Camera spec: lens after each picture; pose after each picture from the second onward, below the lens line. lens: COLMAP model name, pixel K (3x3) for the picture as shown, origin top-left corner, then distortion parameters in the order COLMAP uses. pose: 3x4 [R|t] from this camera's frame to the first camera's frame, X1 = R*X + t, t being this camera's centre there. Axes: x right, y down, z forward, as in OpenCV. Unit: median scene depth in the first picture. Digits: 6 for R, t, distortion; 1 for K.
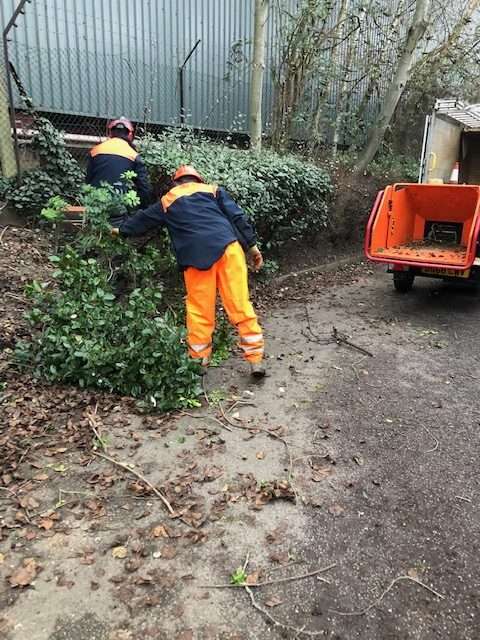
lens RADIAL K [[521.7, 0, 240.4], [0, 521.7, 320.5], [0, 0, 1]] dist [0.017668, -0.005881]
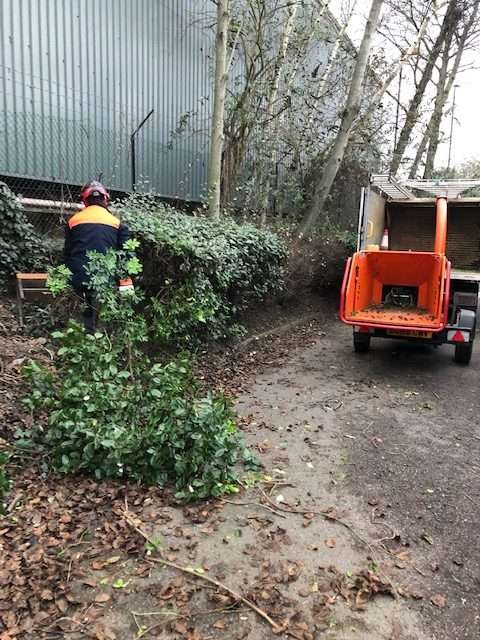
lens RADIAL K [[521.7, 0, 239.7], [0, 521.7, 320.0], [0, 0, 1]] dist [0.017668, -0.005881]
pose [[0.982996, -0.020890, 0.182433, -0.195812], [0.041210, 0.993262, -0.108317, -0.029579], [-0.178941, 0.113993, 0.977234, 0.050973]]
